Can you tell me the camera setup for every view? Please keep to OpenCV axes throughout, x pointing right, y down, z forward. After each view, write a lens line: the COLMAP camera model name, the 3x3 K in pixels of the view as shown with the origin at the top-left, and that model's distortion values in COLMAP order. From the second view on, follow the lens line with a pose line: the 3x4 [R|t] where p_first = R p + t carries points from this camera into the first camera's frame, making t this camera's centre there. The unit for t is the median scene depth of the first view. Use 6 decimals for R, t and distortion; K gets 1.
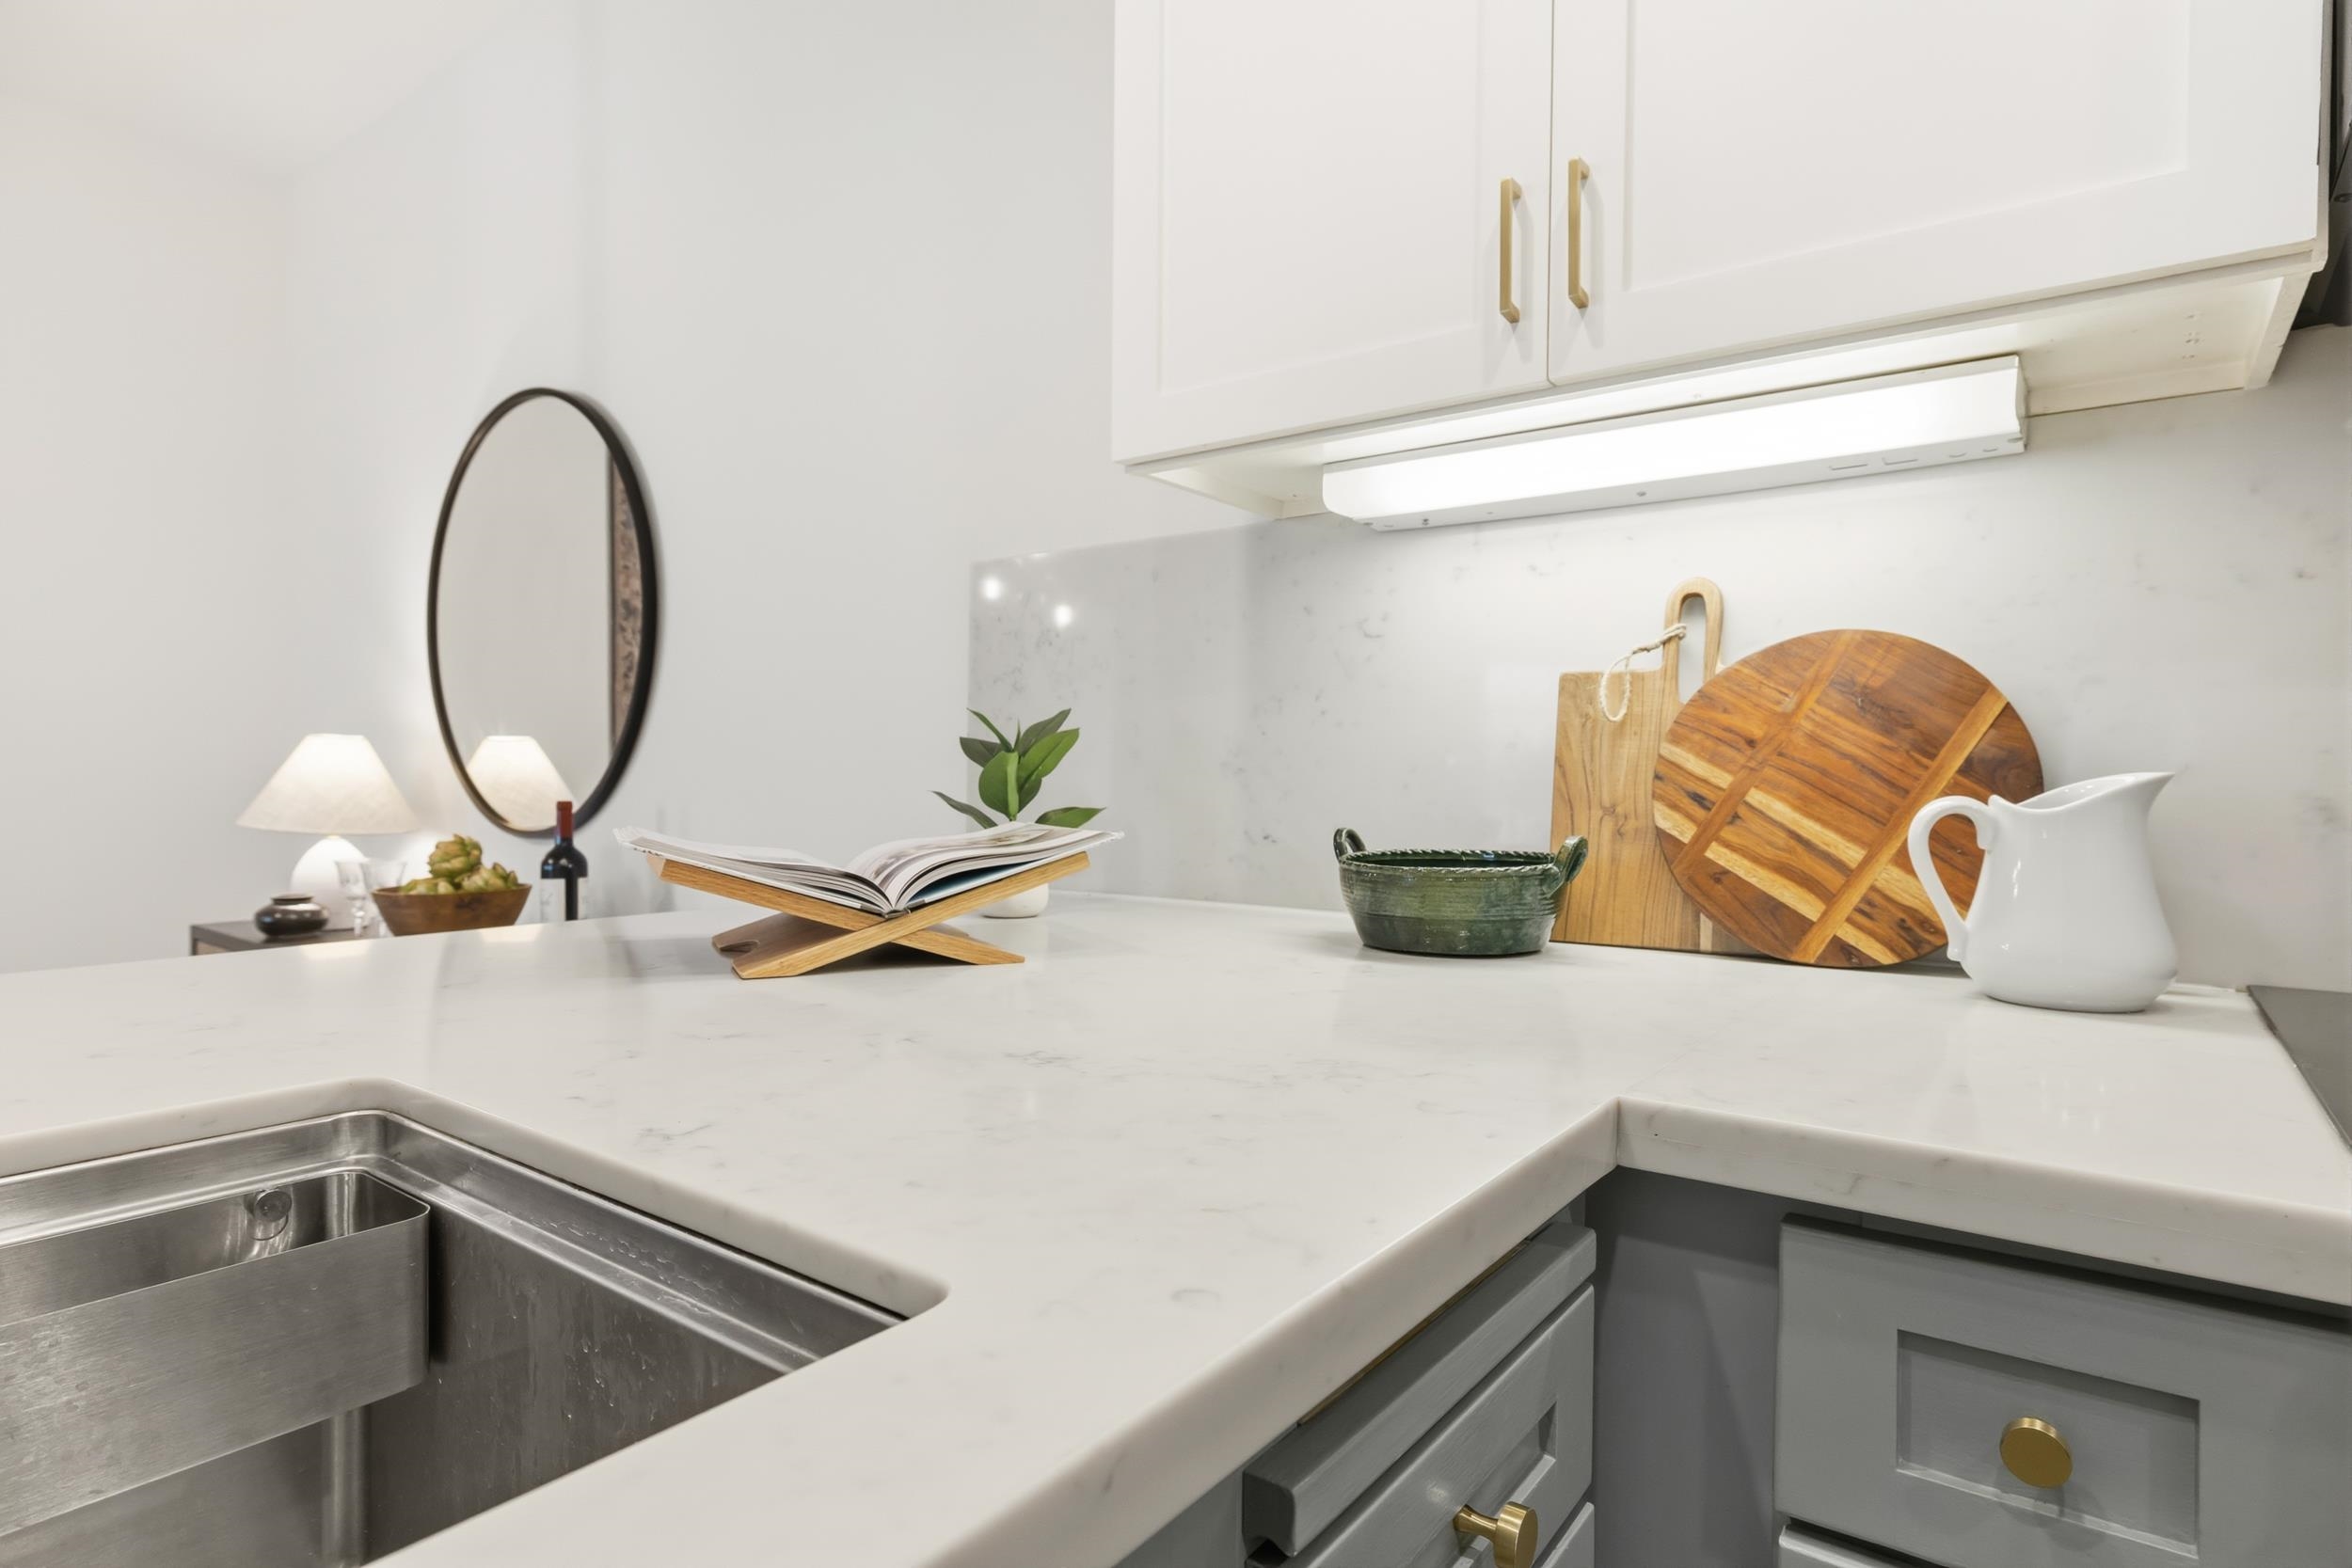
lens RADIAL K [[1239.1, 0, 1165.6], [0, 1239.1, 793.7], [0, 0, 1]] dist [-0.002801, -0.000012]
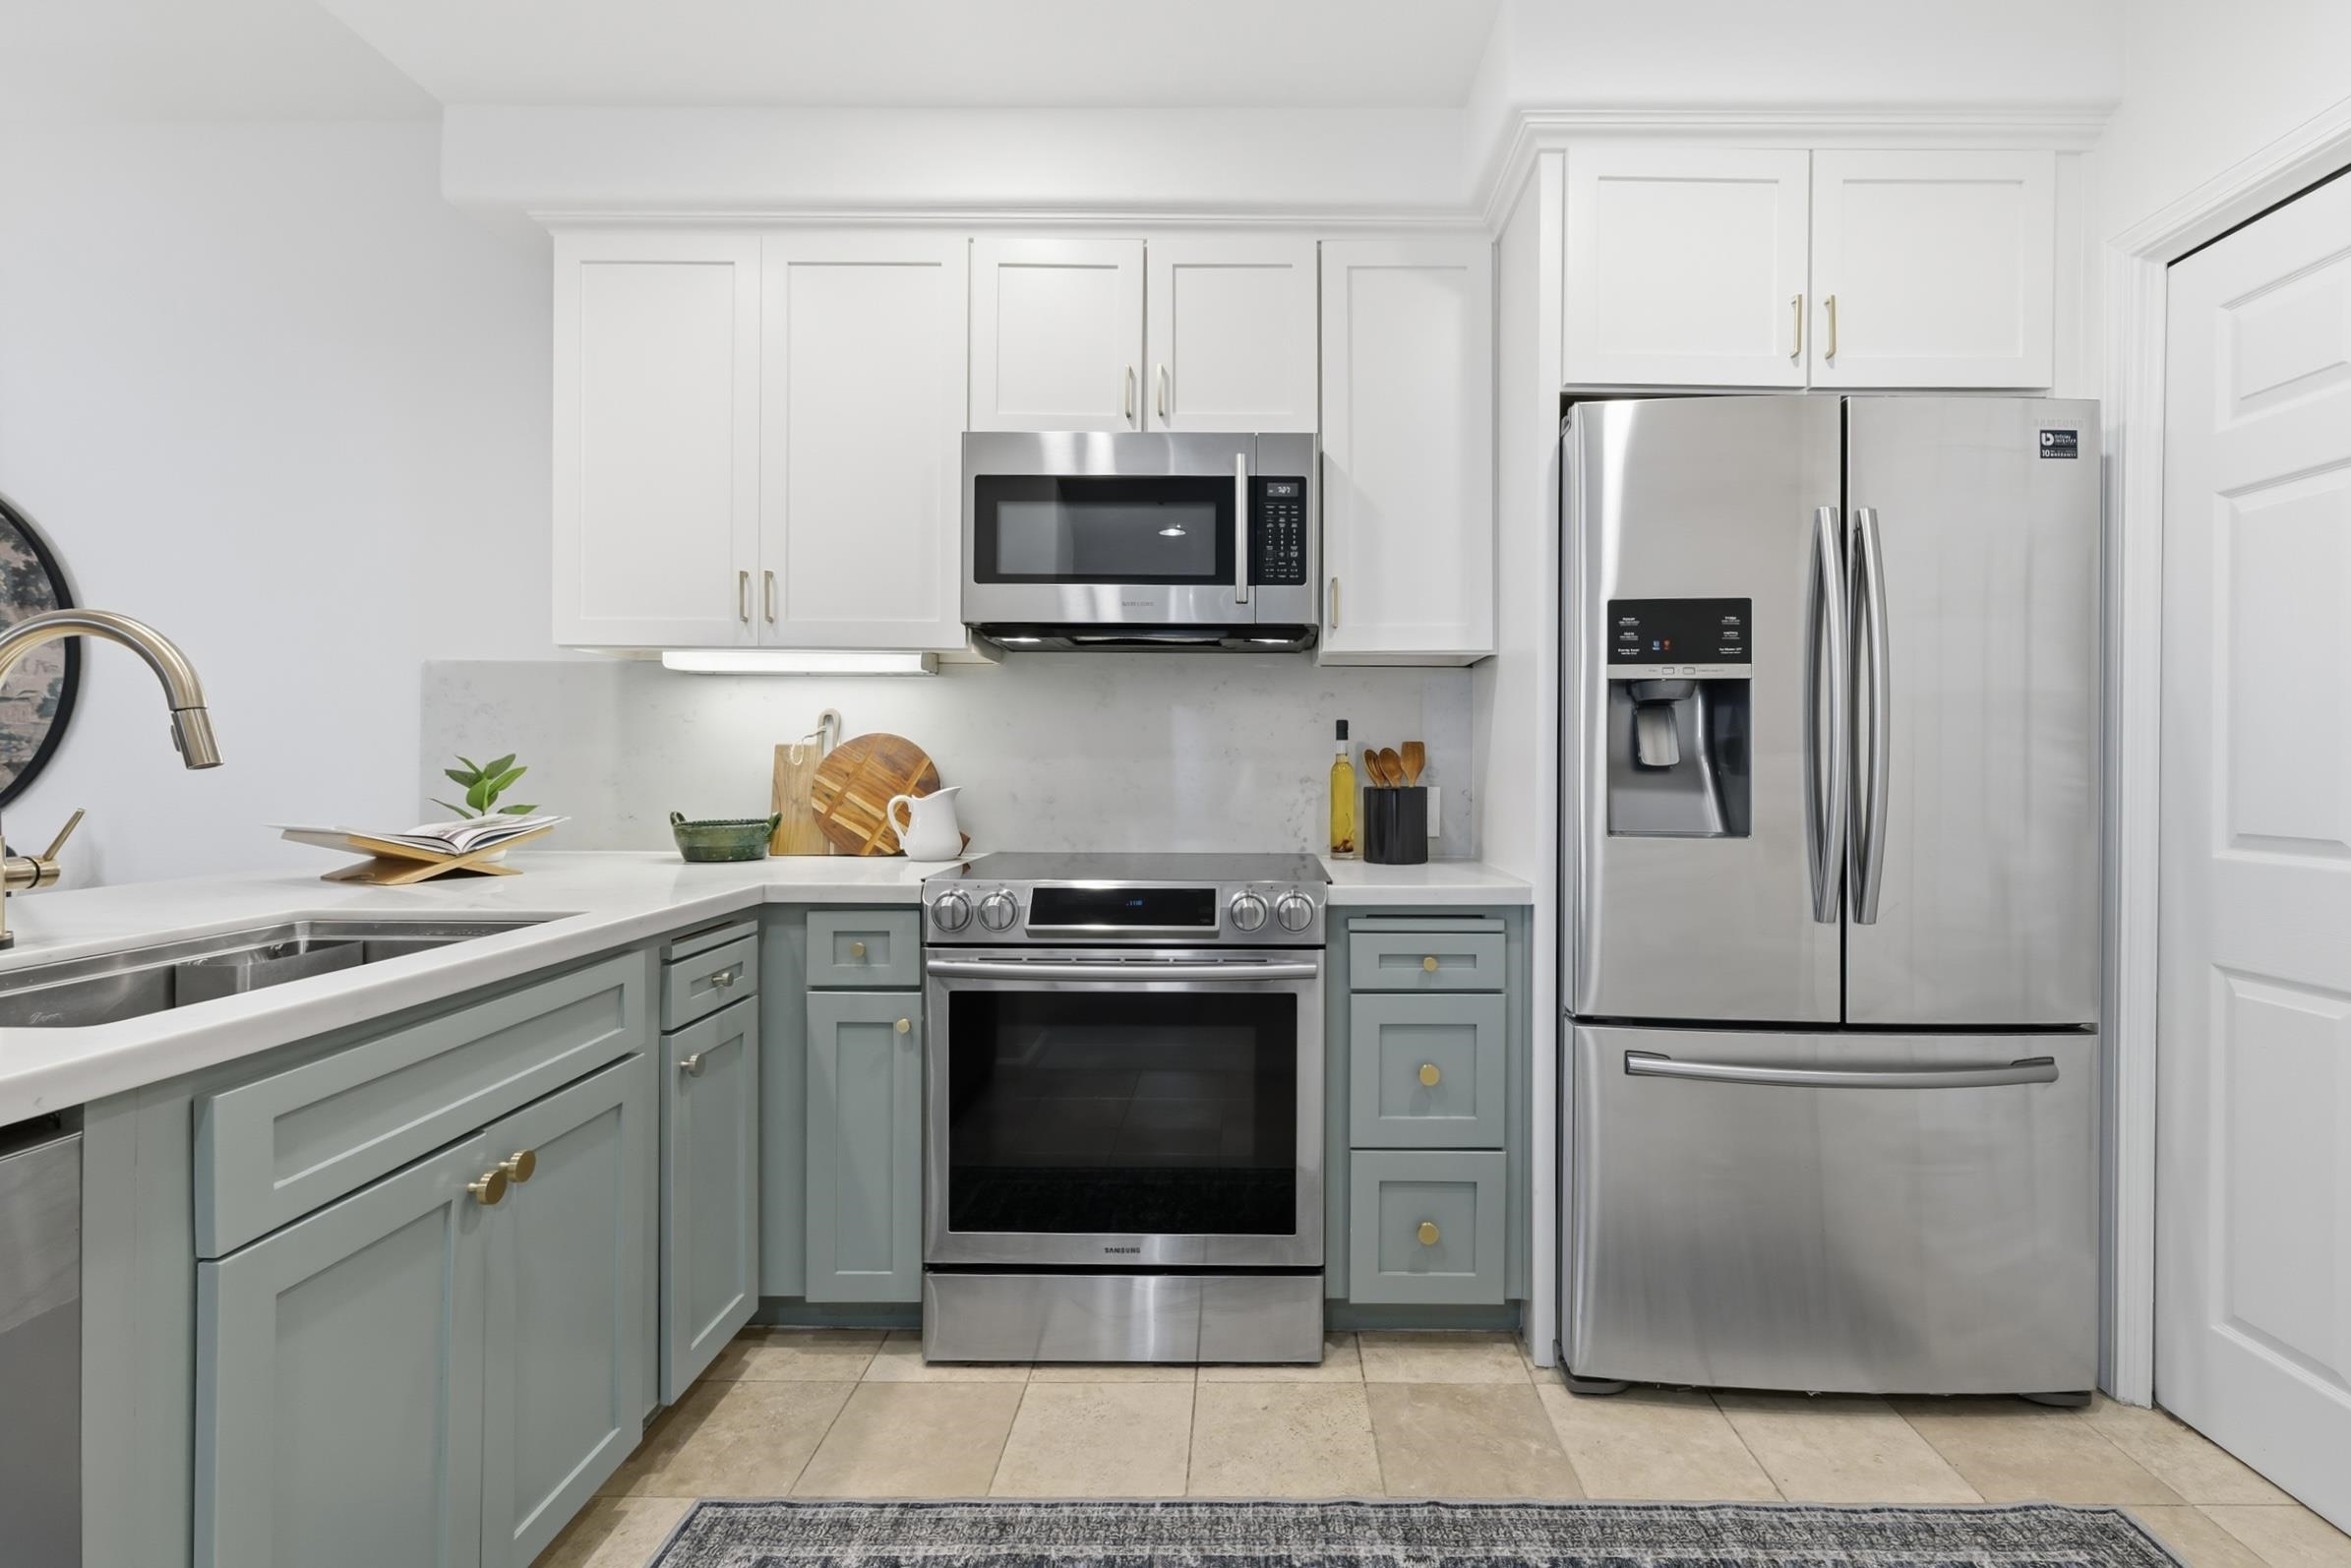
lens RADIAL K [[1067.6, 0, 1241.8], [0, 1067.6, 764.6], [0, 0, 1]] dist [-0.000332, 0.000454]
pose [[0.799792, -0.004759, 0.600258, -0.225441], [0.009831, 0.999938, -0.005170, -0.043031], [-0.600197, 0.010036, 0.799790, -1.347177]]
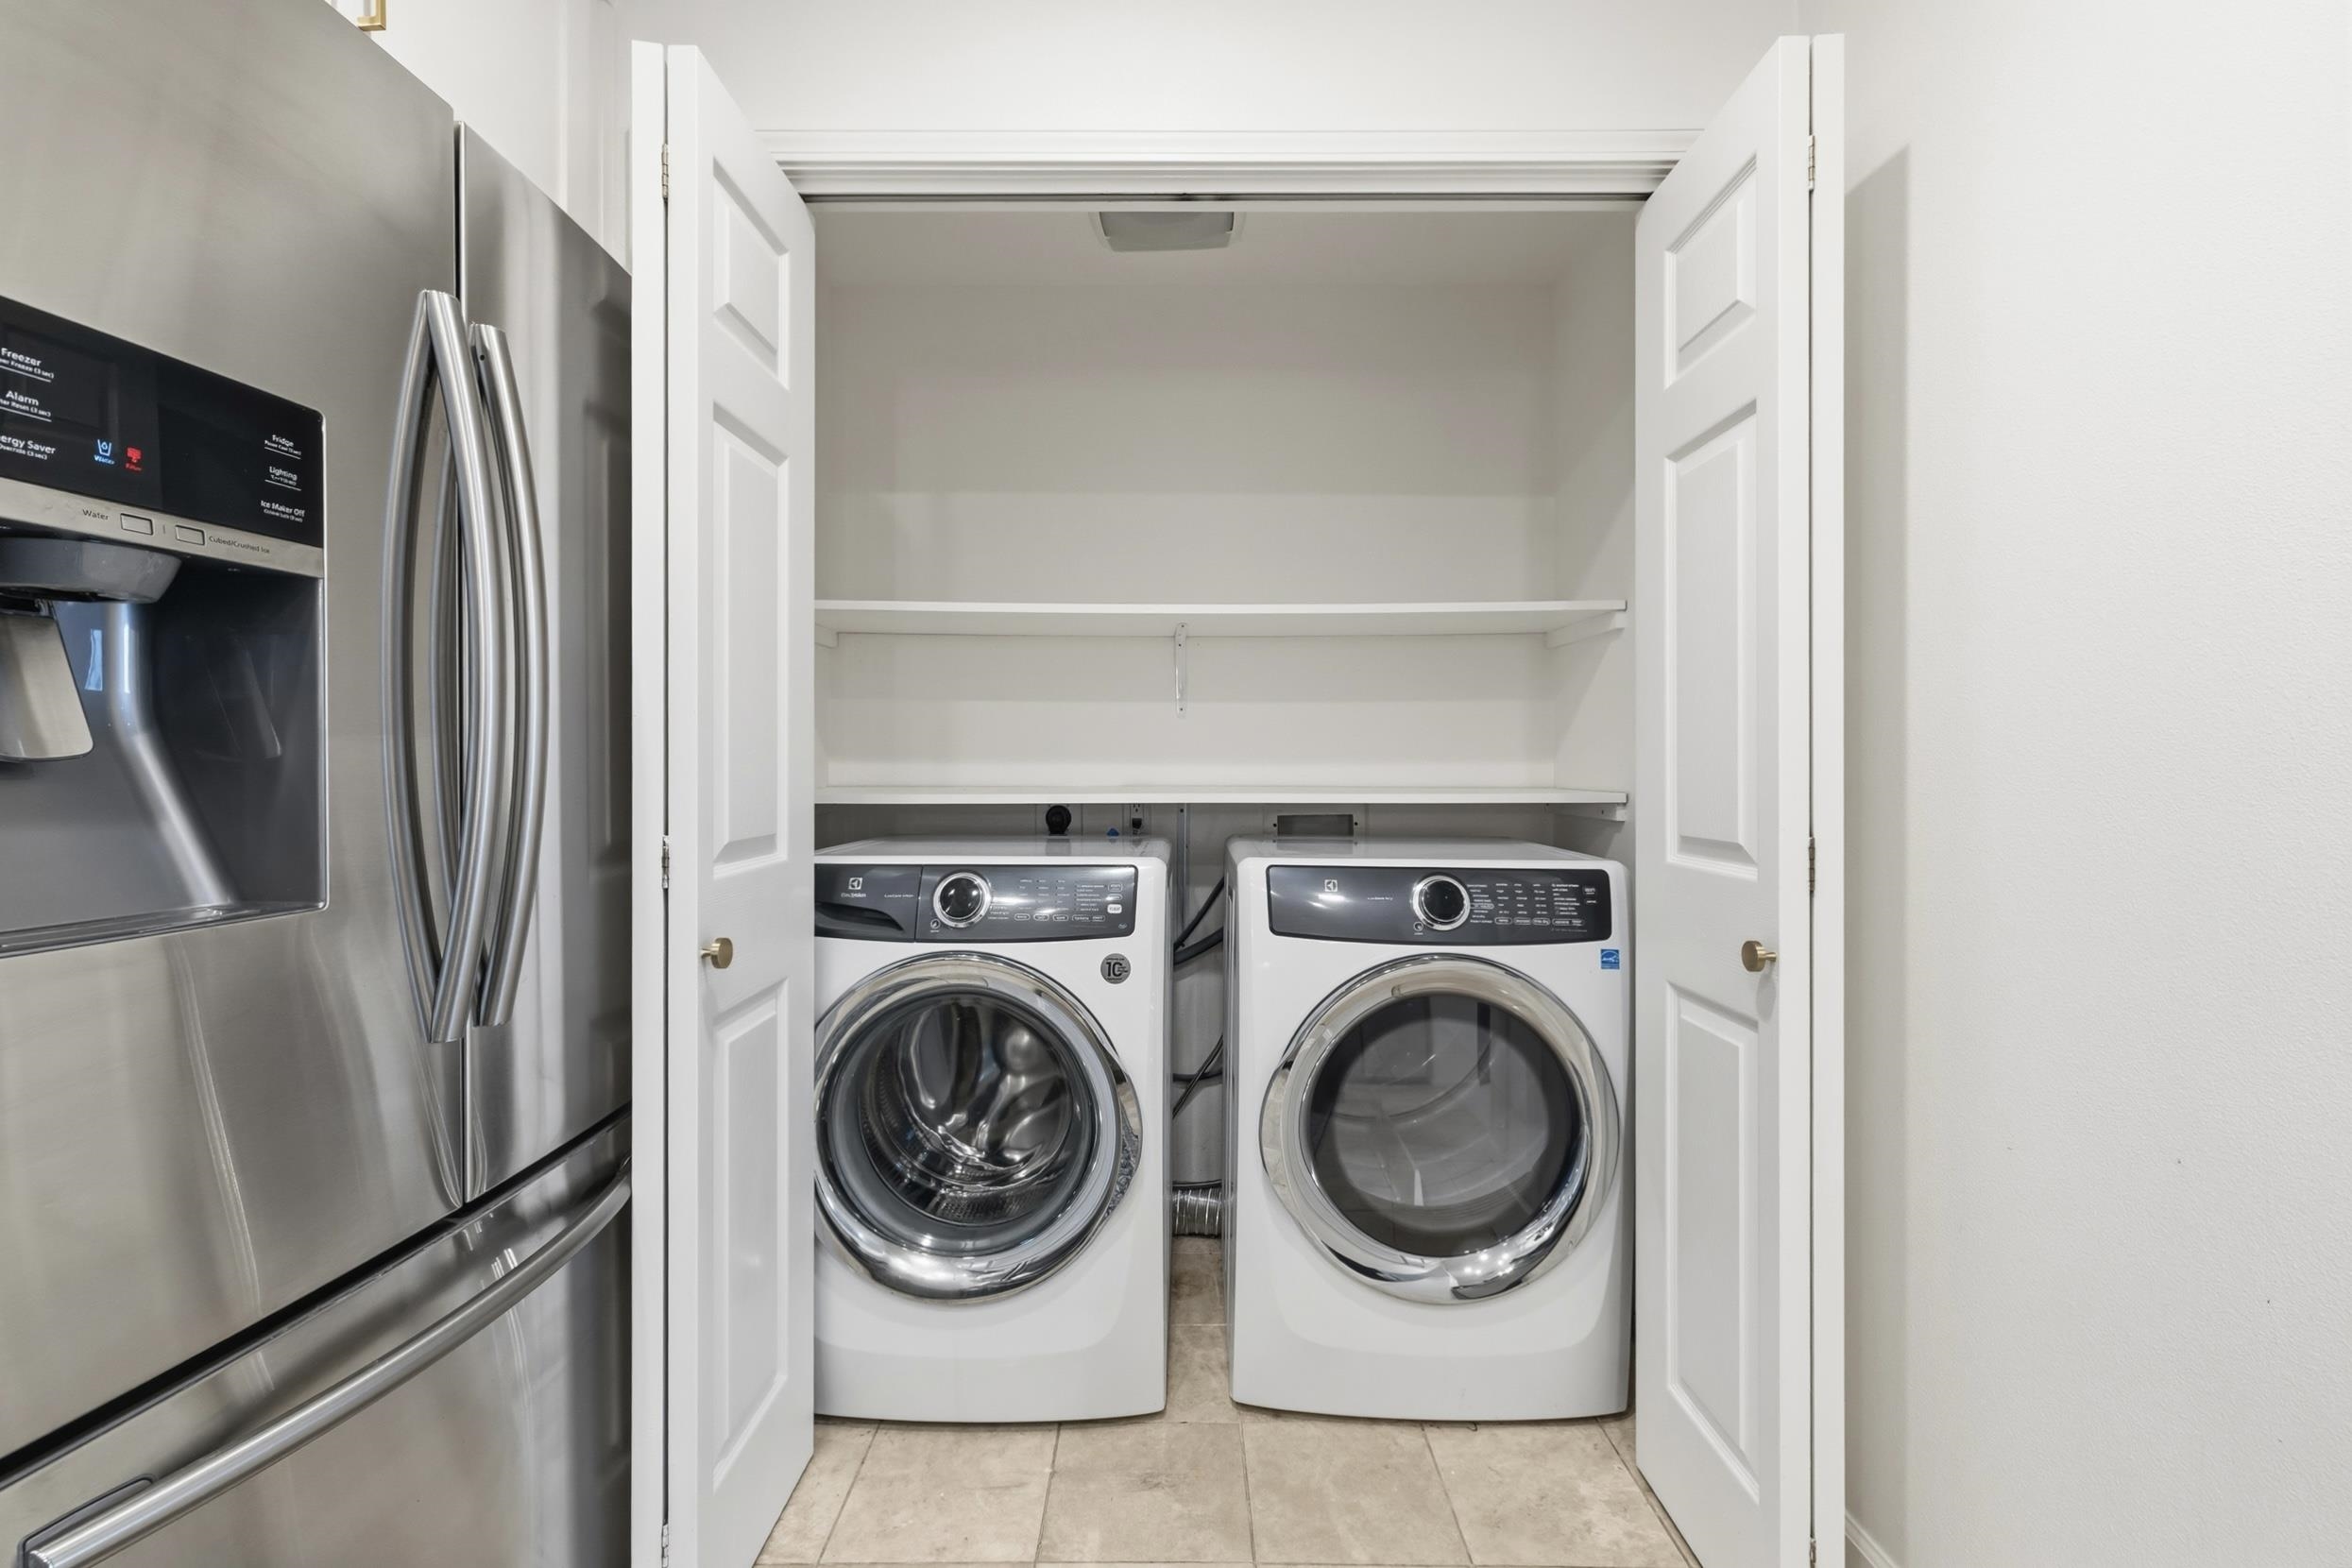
lens RADIAL K [[1020.1, 0, 1170.3], [0, 1020.1, 767.1], [0, 0, 1]] dist [-0.002227, -0.000086]
pose [[-0.593560, -0.012535, 0.804692, 0.407140], [0.003303, 0.999832, 0.018012, -0.048158], [-0.804783, 0.013349, -0.593419, -0.555628]]
